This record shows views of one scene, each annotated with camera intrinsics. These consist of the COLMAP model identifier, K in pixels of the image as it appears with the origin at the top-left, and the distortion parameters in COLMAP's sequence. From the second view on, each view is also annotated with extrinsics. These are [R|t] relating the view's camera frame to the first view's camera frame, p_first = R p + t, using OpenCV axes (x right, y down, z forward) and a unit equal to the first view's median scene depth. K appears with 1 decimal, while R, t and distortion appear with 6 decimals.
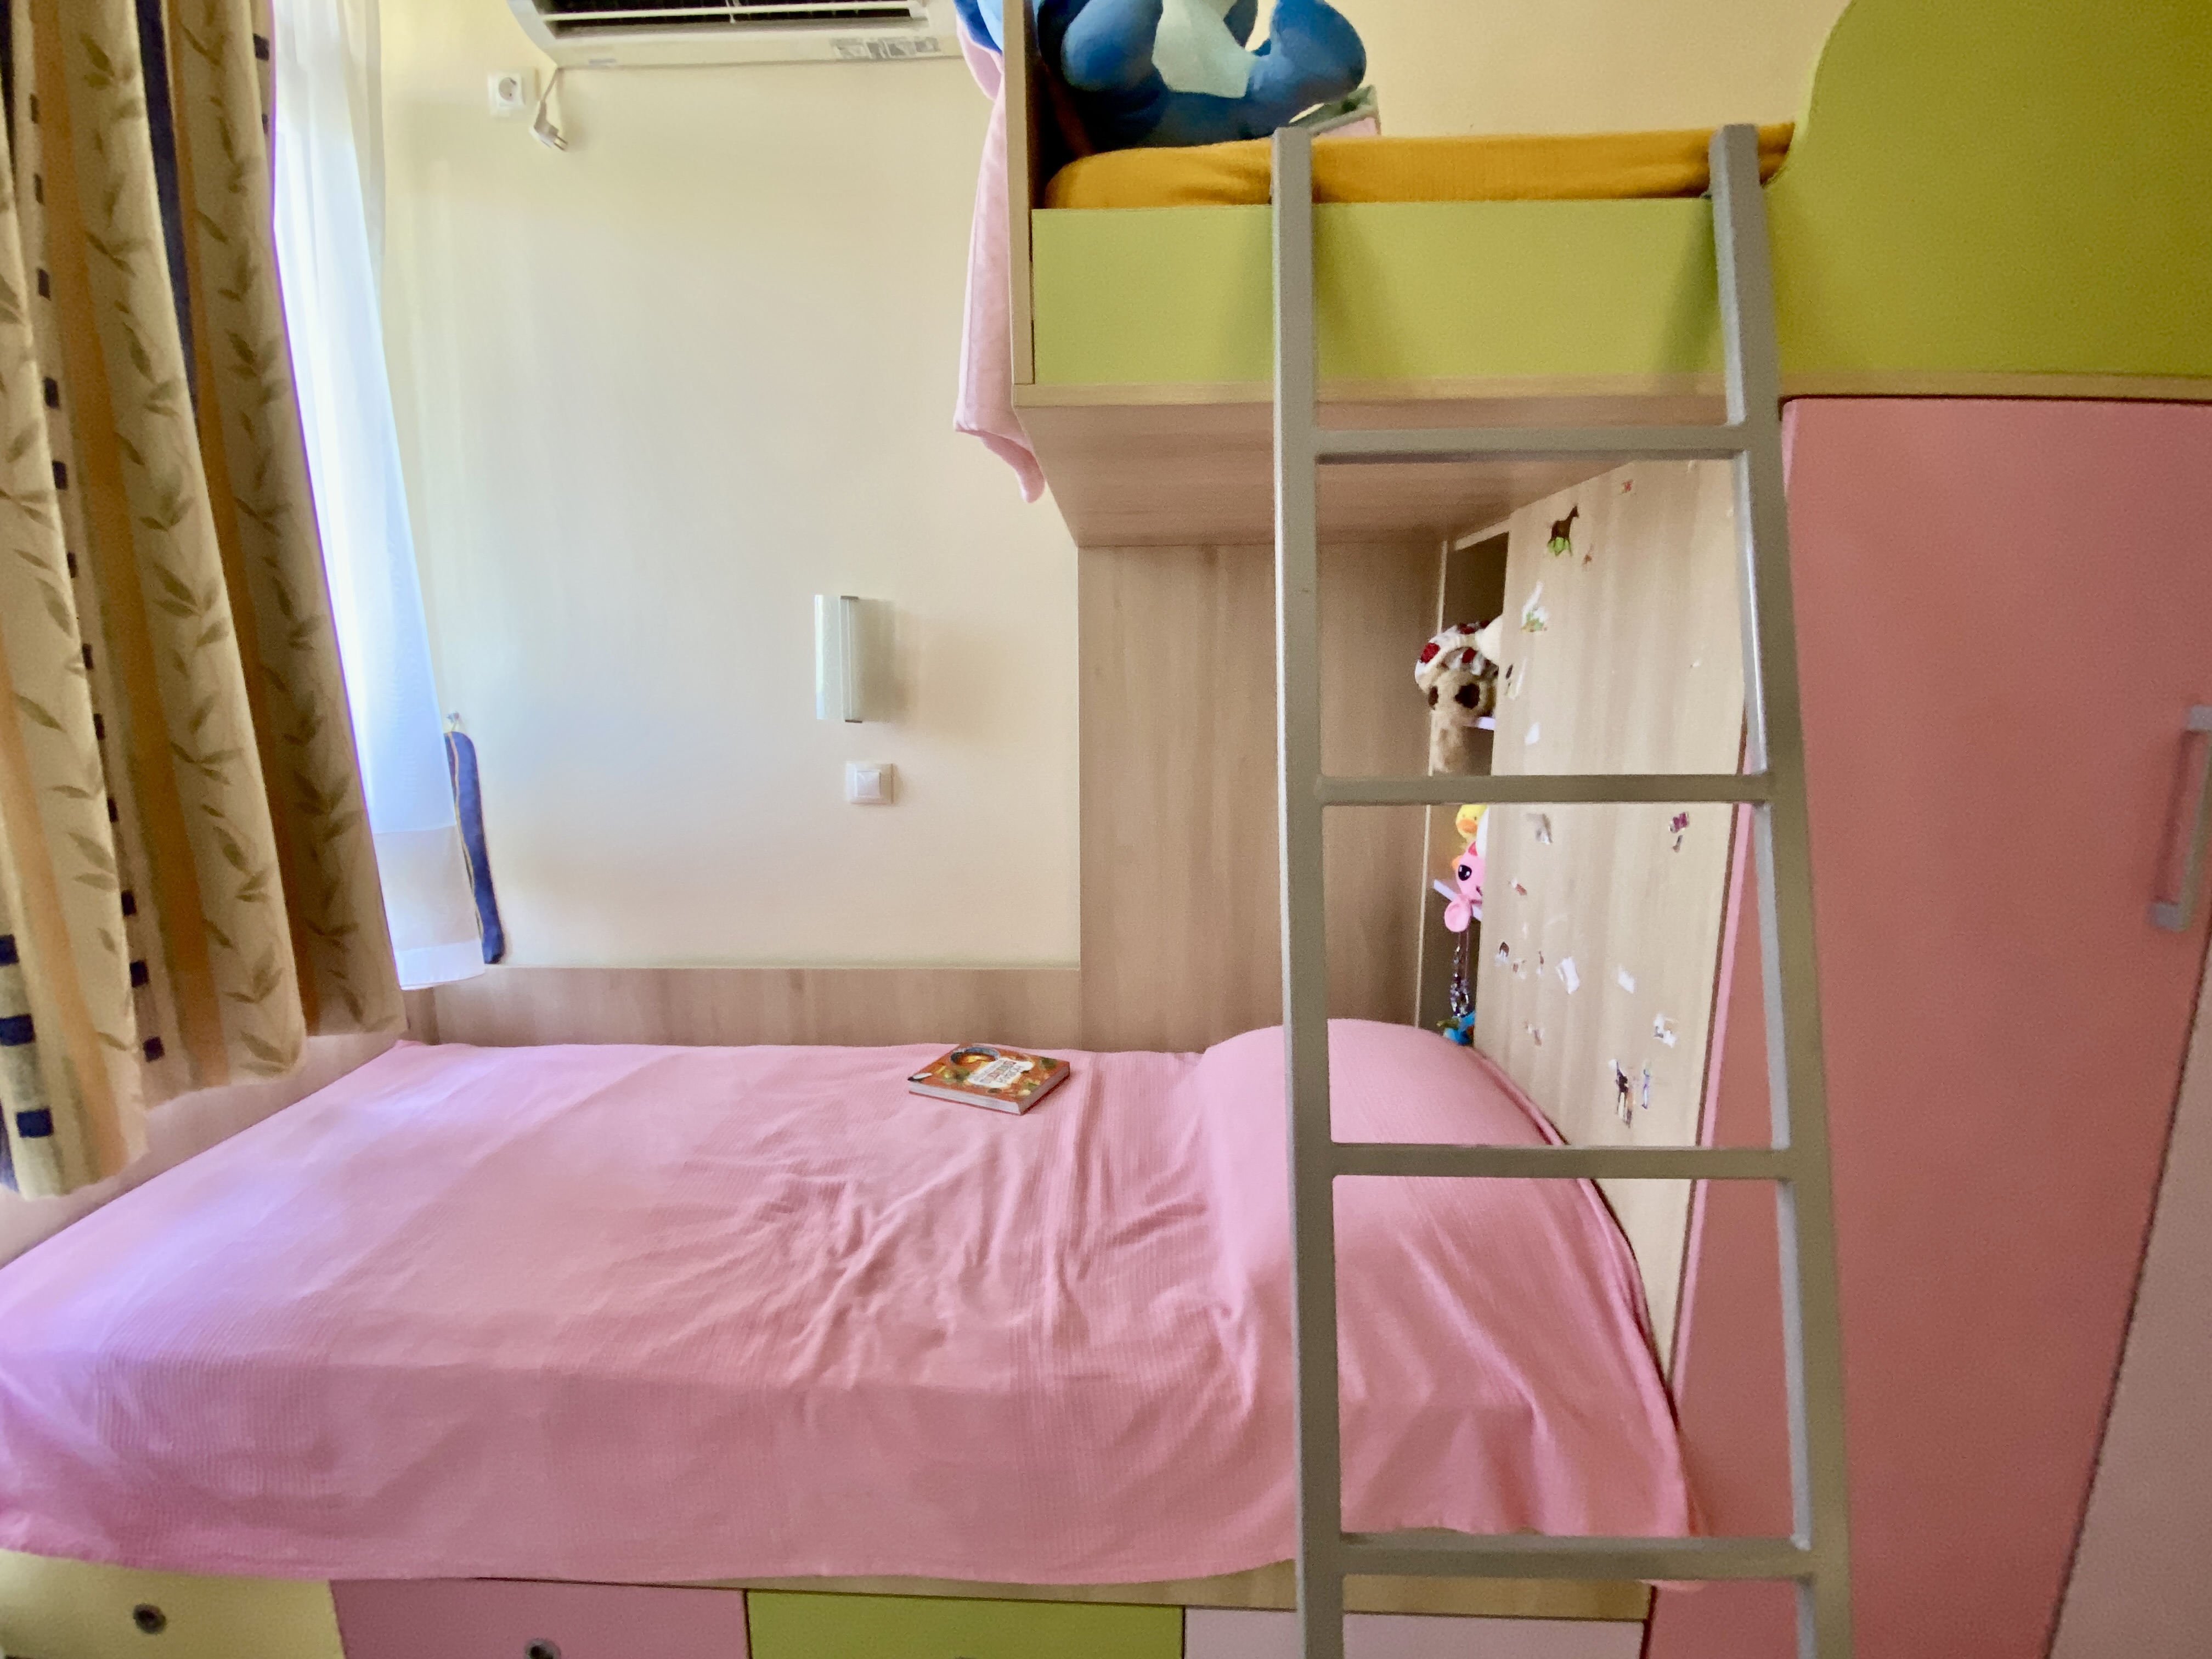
lens RADIAL K [[976.5, 0, 1103.1], [0, 976.5, 846.7], [0, 0, 1]] dist [0.020330, -0.020855]
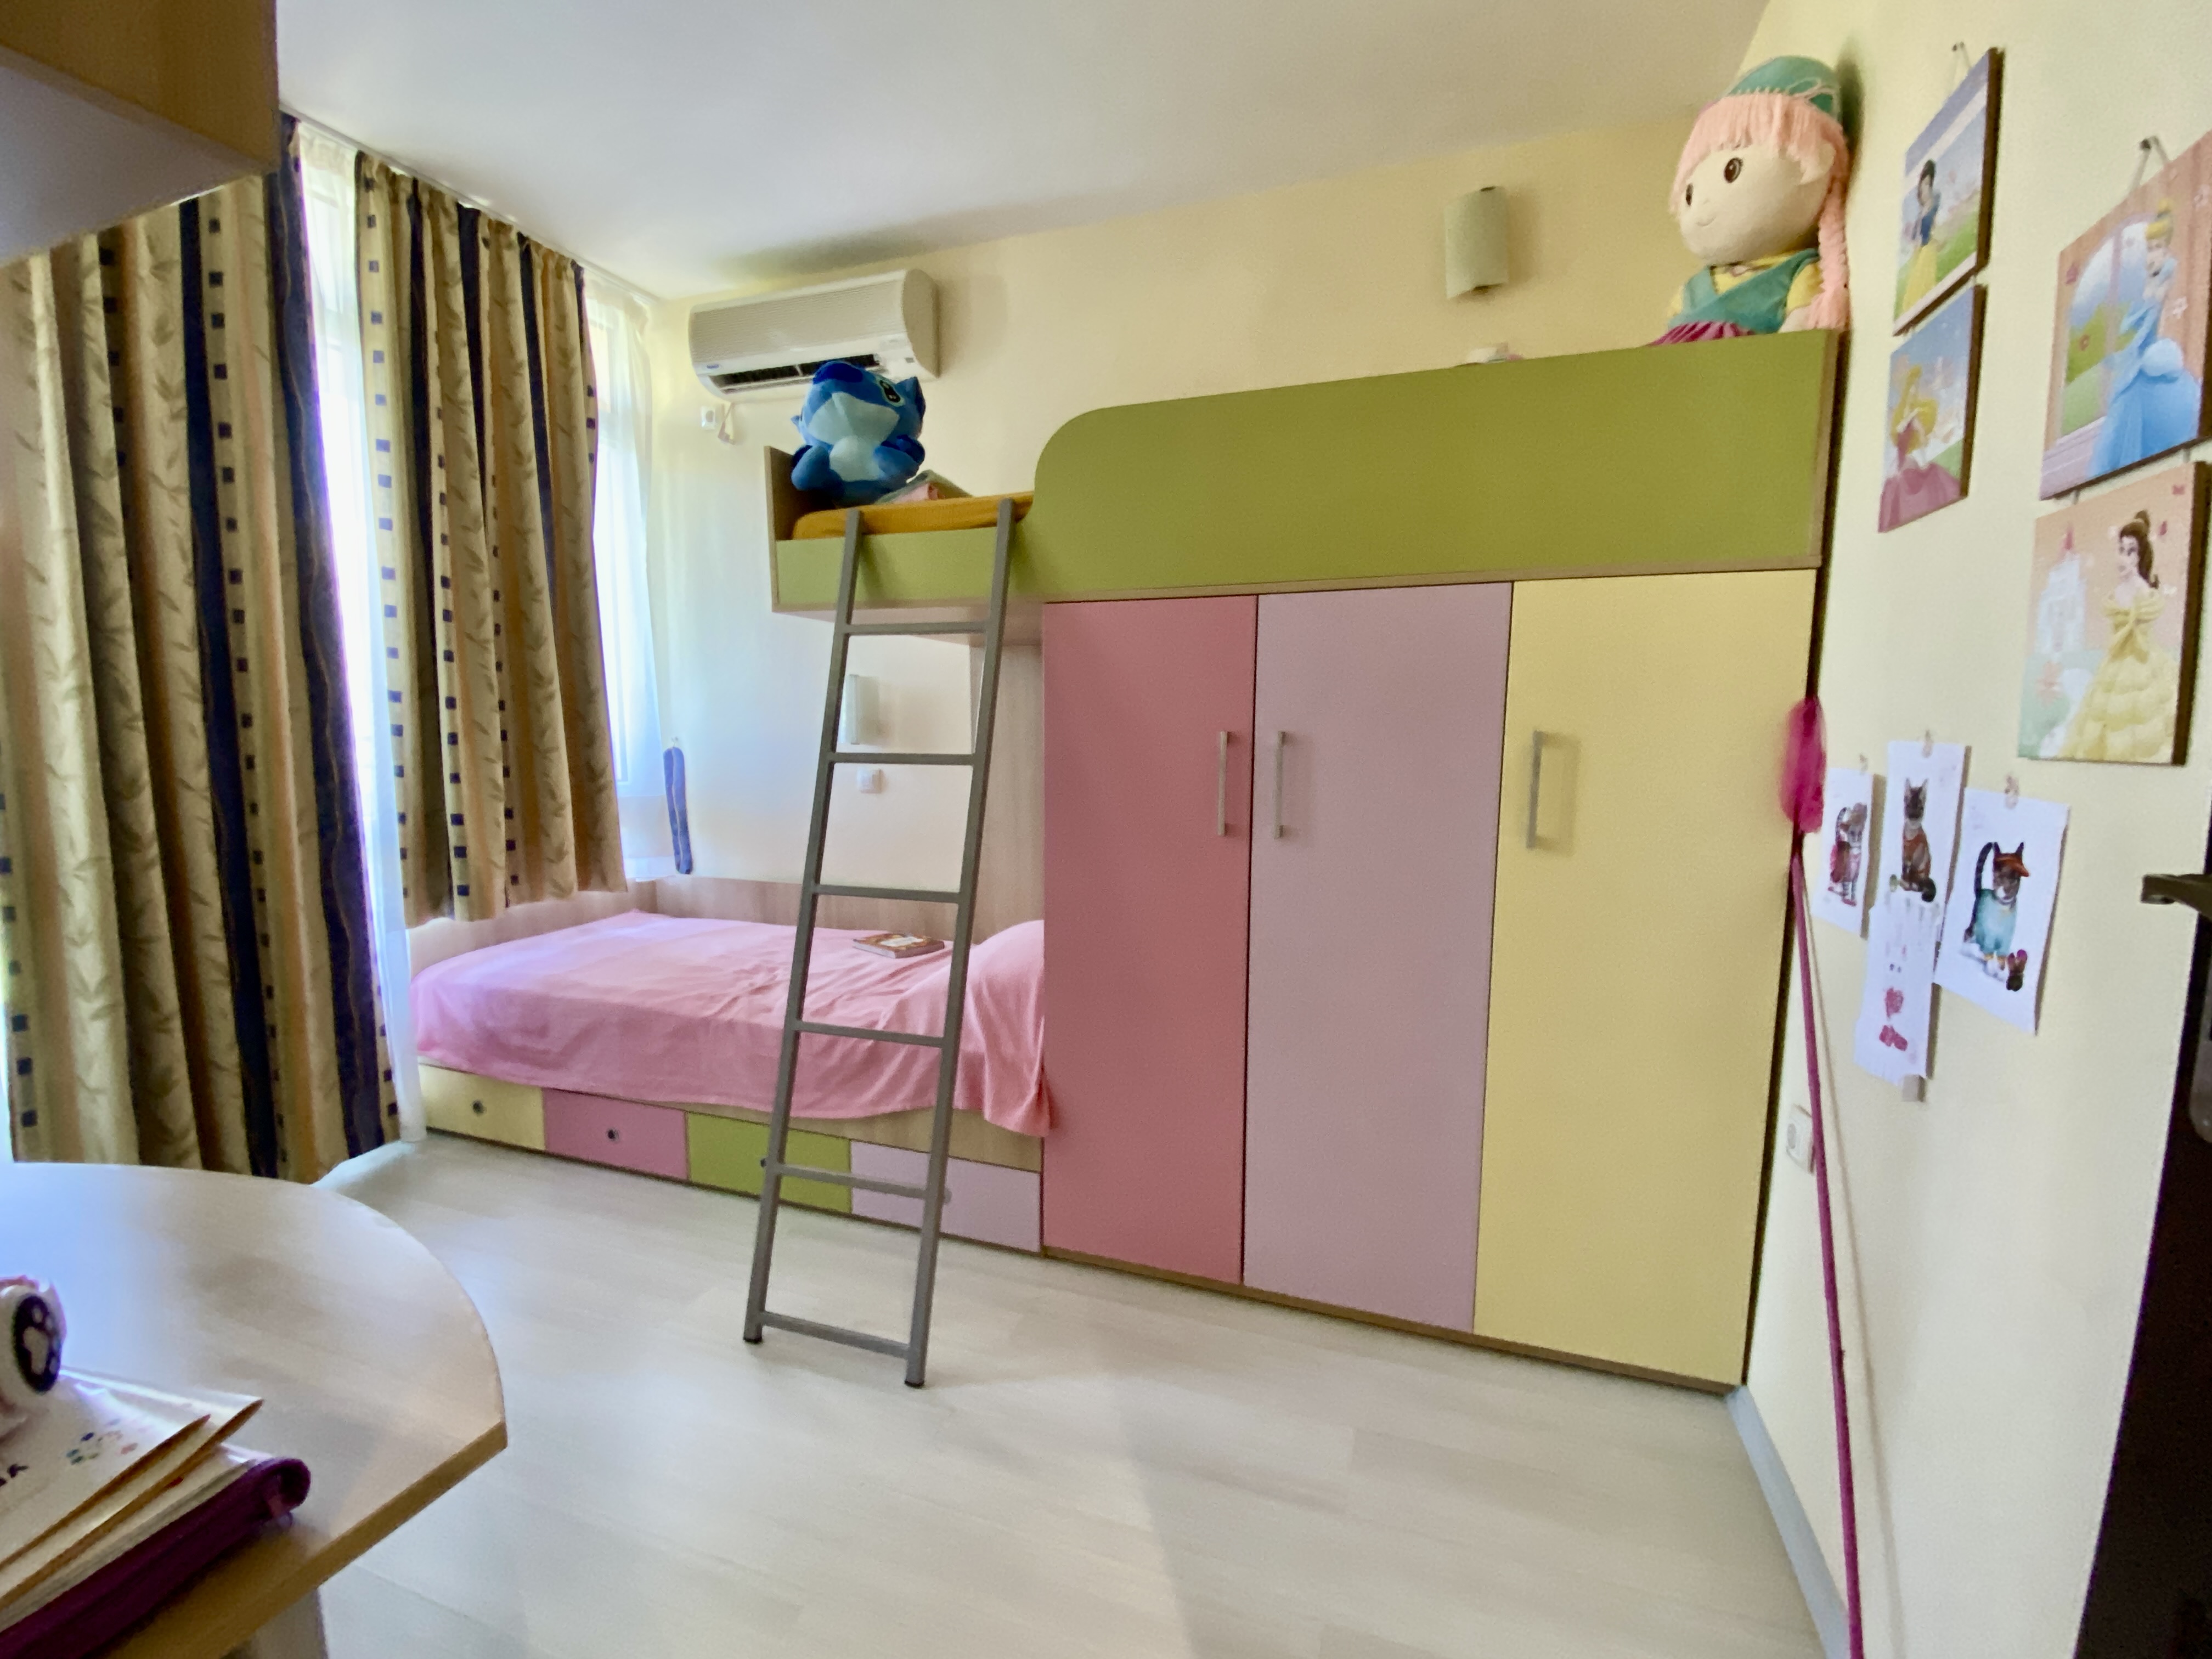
lens RADIAL K [[976.5, 0, 1103.1], [0, 976.5, 846.7], [0, 0, 1]] dist [0.020330, -0.020855]
pose [[0.952723, 0.045416, -0.300428, 0.975429], [-0.060730, 0.997277, -0.041830, 0.143218], [0.297710, 0.058097, 0.952887, -0.739204]]
